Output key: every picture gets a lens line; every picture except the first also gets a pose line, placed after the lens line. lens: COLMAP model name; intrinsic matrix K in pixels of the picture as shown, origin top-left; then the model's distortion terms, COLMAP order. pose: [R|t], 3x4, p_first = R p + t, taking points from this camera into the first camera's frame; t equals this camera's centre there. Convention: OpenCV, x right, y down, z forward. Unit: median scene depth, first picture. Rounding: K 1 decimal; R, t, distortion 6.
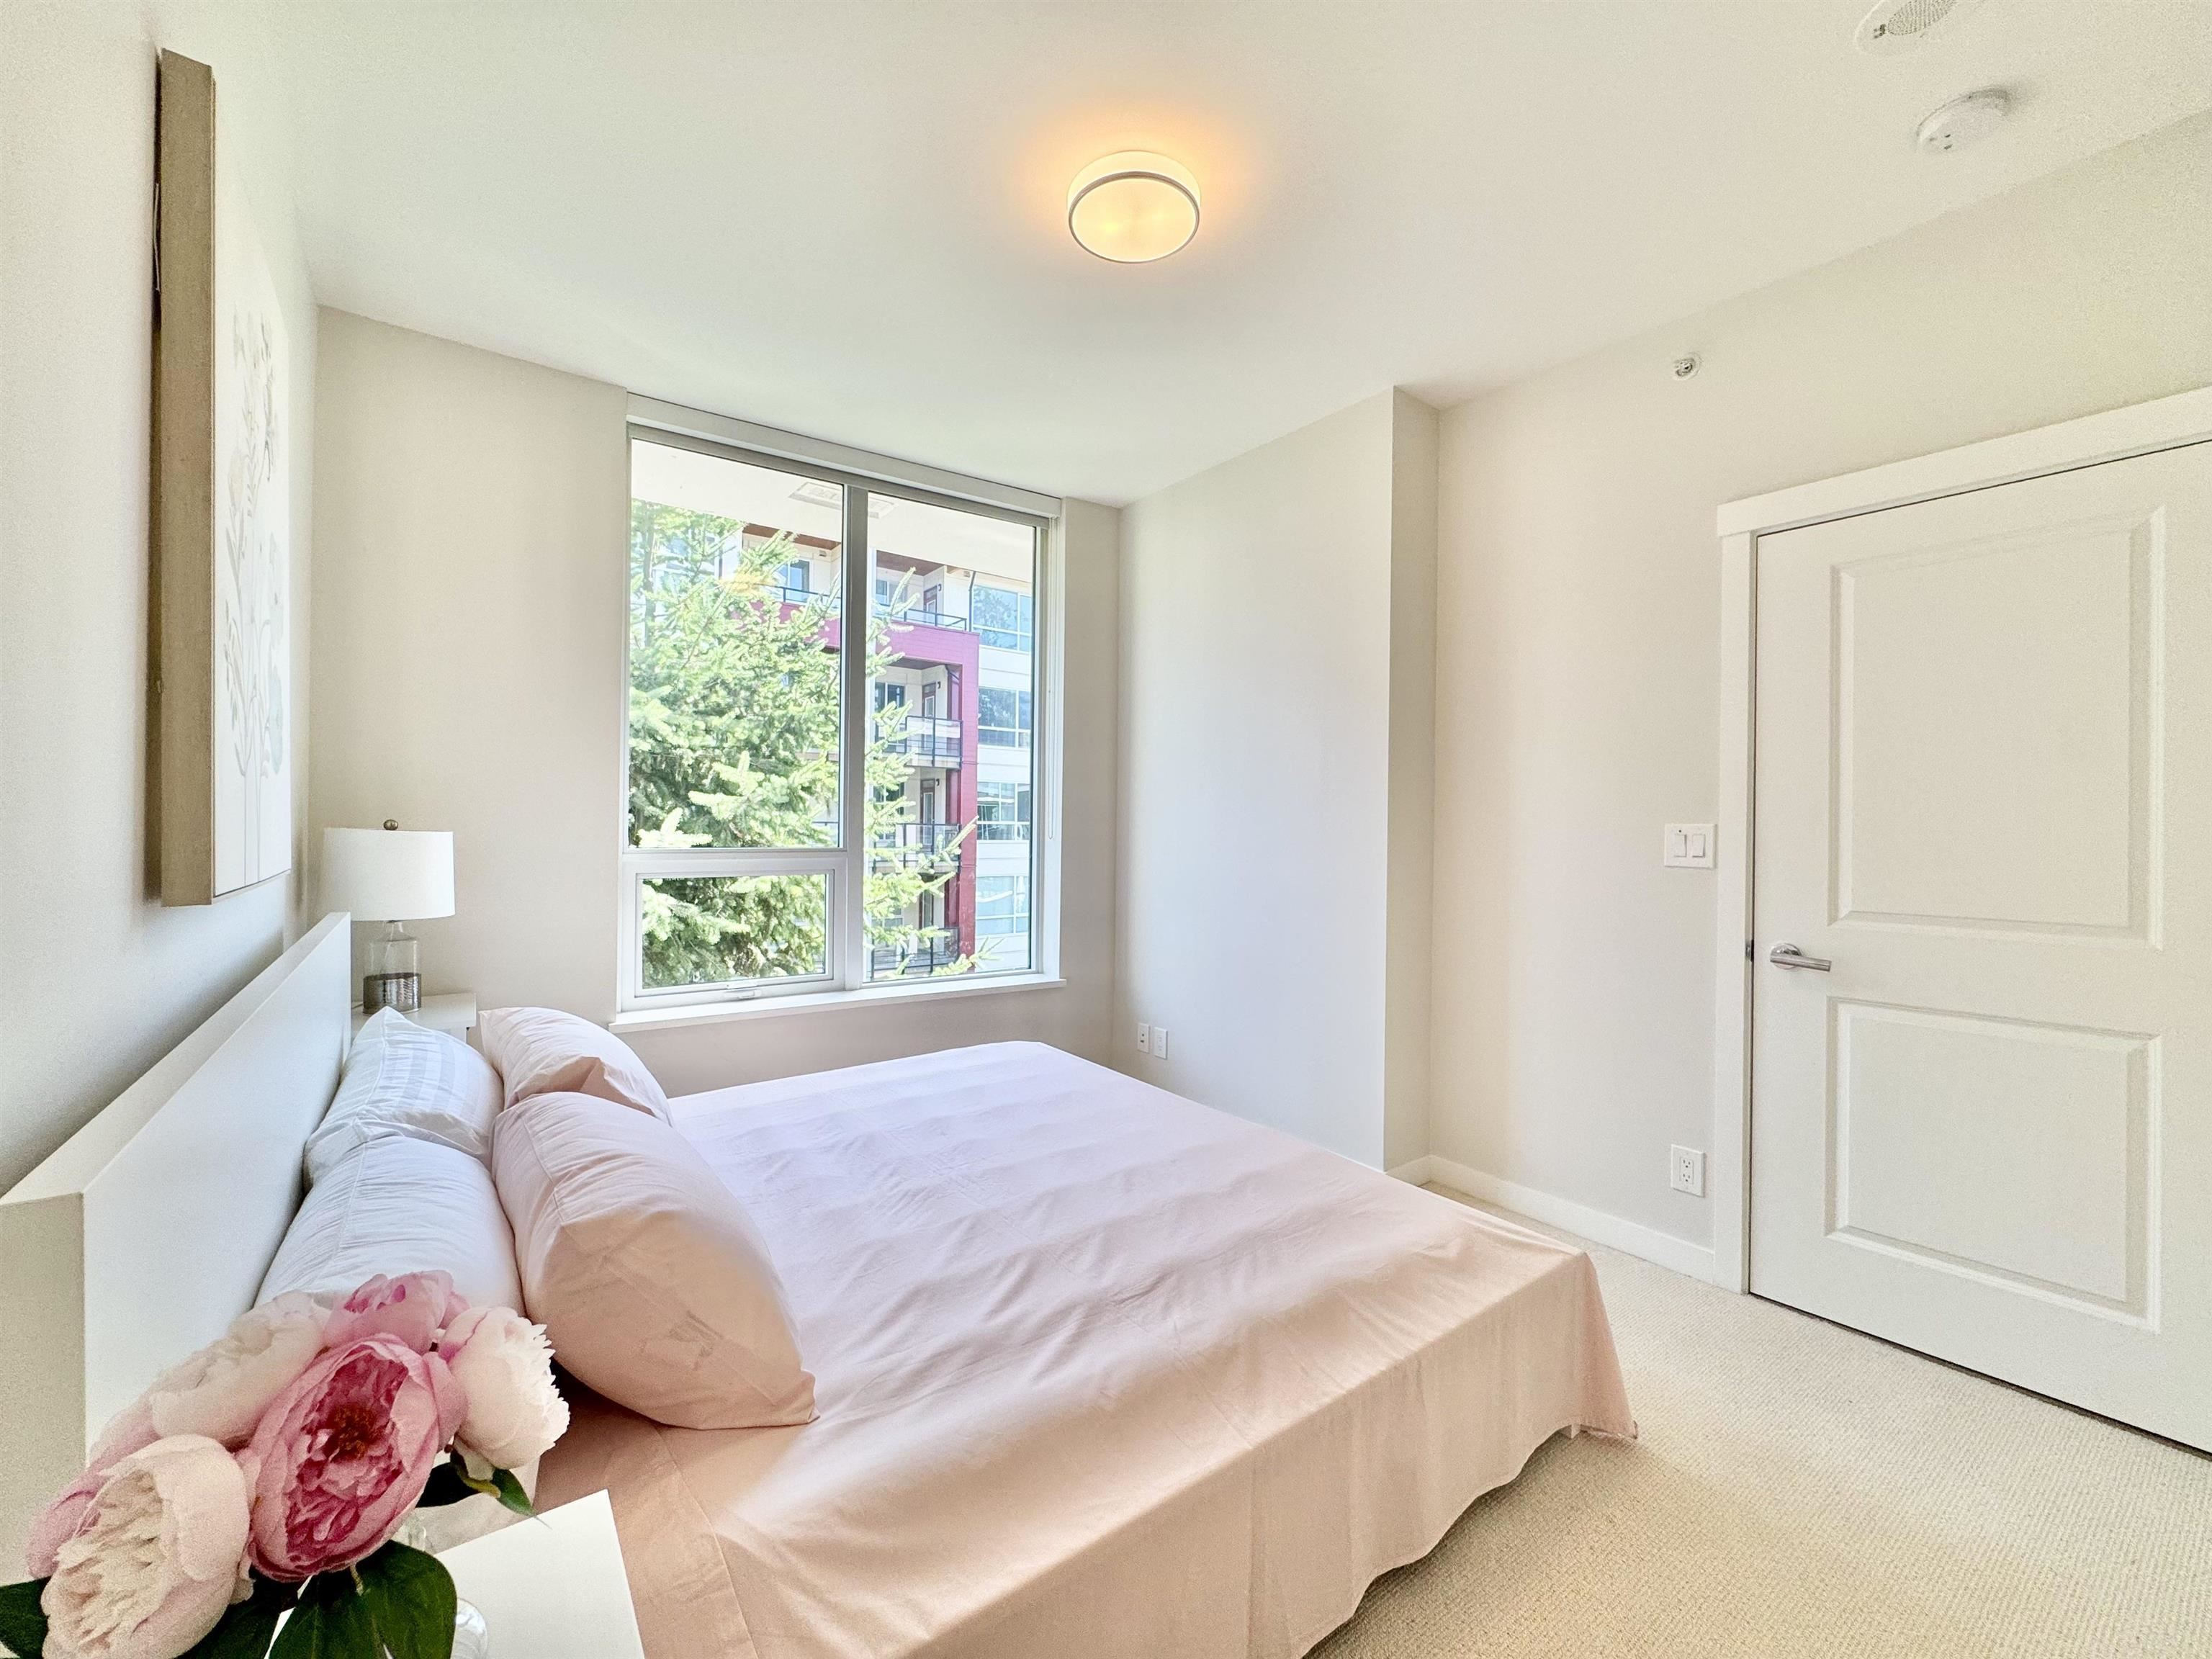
lens RADIAL K [[886.1, 0, 1117.0], [0, 886.1, 822.7], [0, 0, 1]] dist [-0.002563, 0.000828]
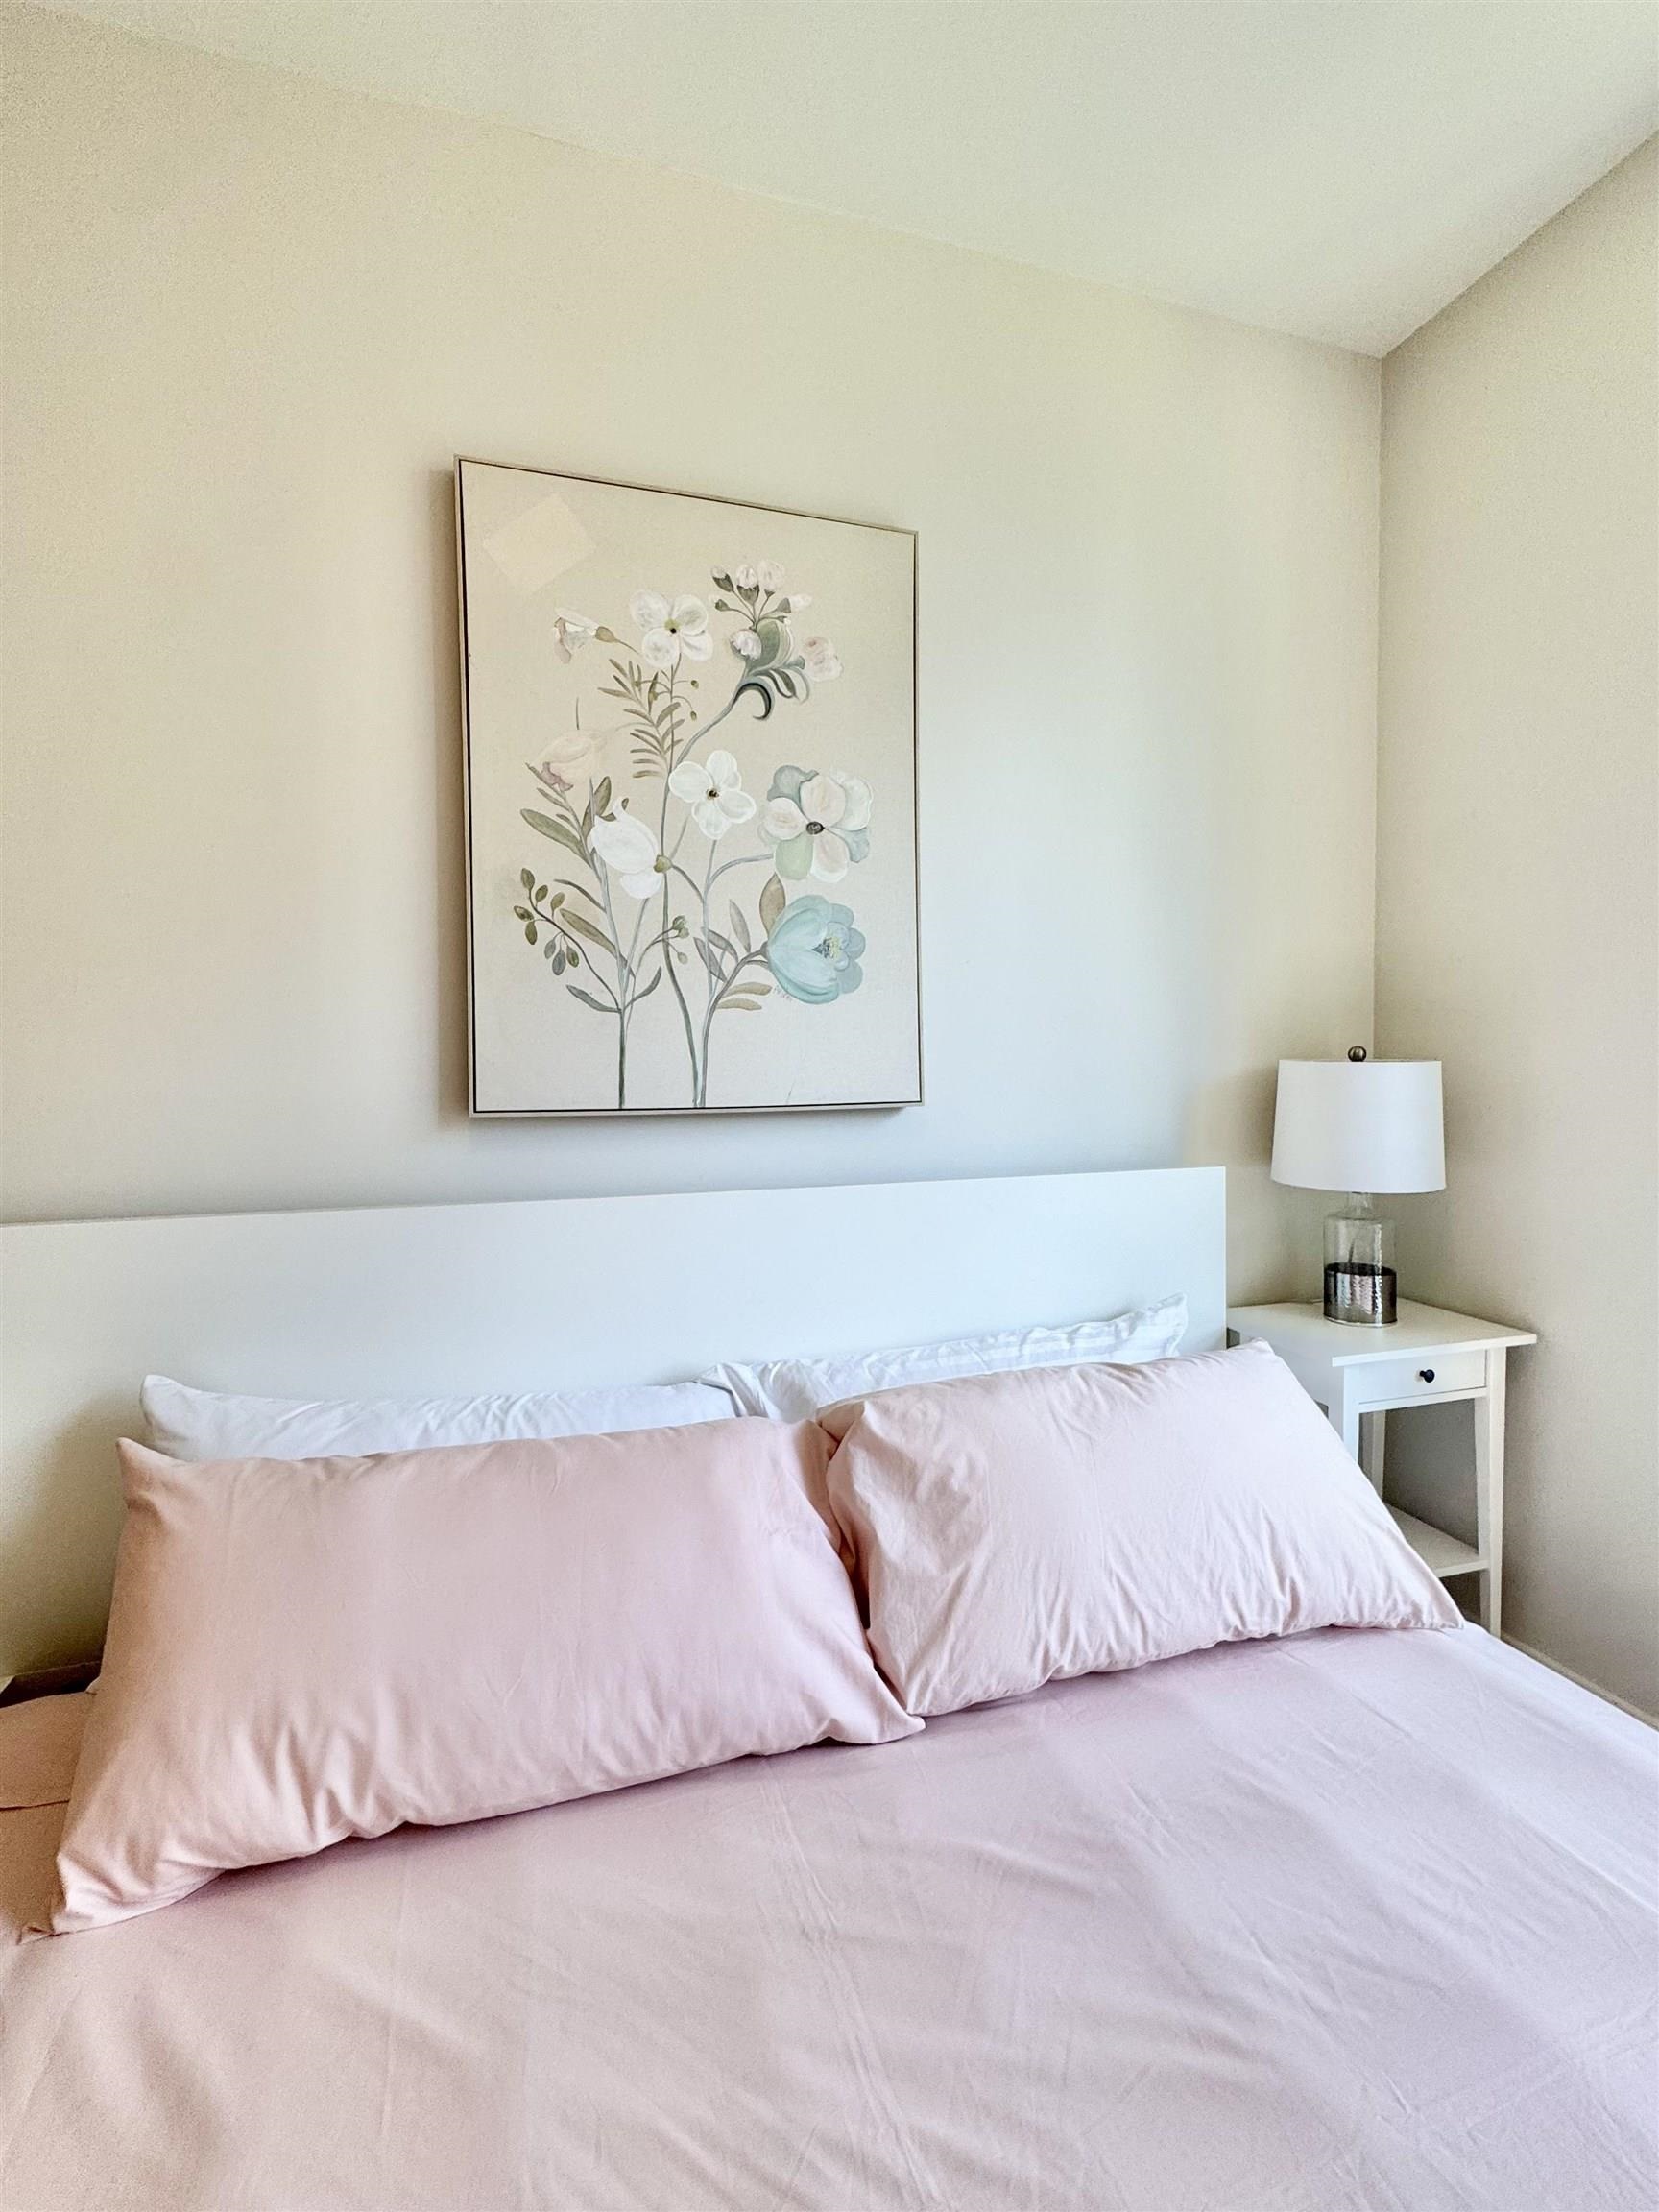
lens RADIAL K [[969.8, 0, 832.1], [0, 969.8, 1092.4], [0, 0, 1]] dist [-0.001422, 0.000340]
pose [[-0.349641, 0.020523, -0.936659, 0.055726], [0.009493, 0.999786, 0.018363, 0.014259], [0.936836, -0.002471, -0.349762, 0.882459]]
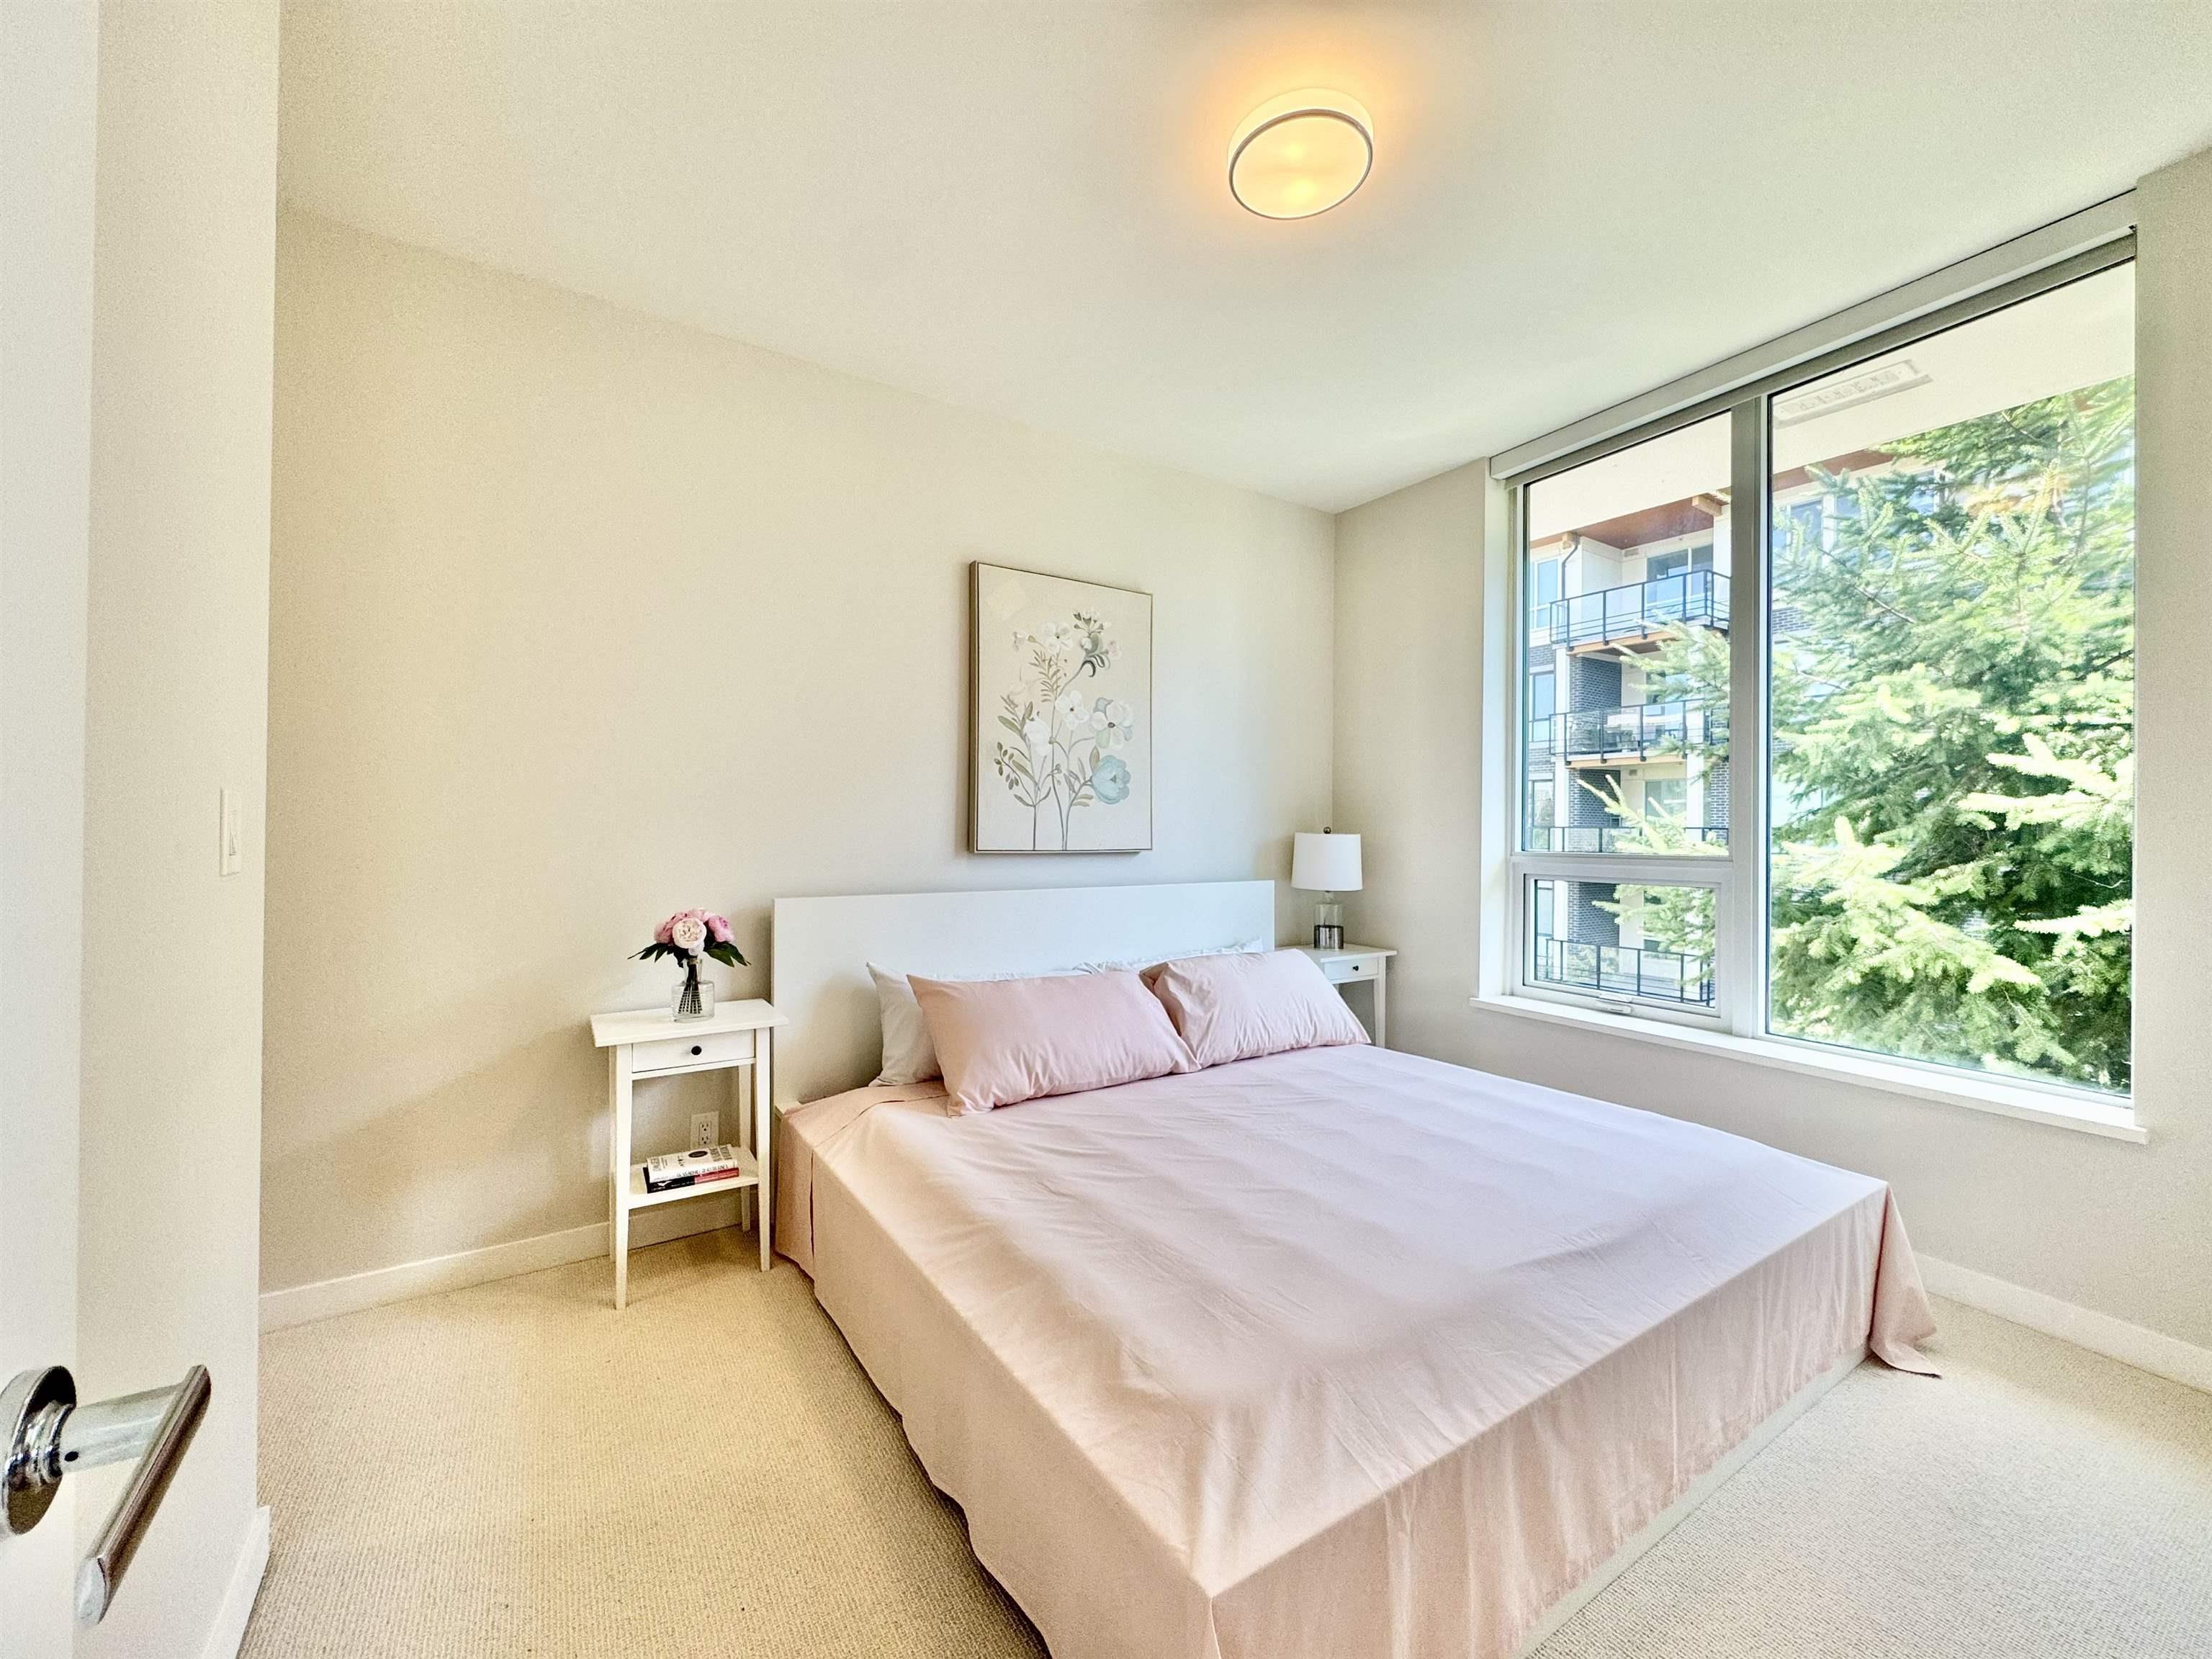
lens RADIAL K [[886.1, 0, 1095.8], [0, 886.1, 821.7], [0, 0, 1]] dist [-0.002563, 0.000828]
pose [[-0.080681, -0.022596, -0.996484, 0.795599], [-0.001934, 0.999745, -0.022514, 0.022730], [0.996738, 0.000110, -0.080704, 0.720057]]
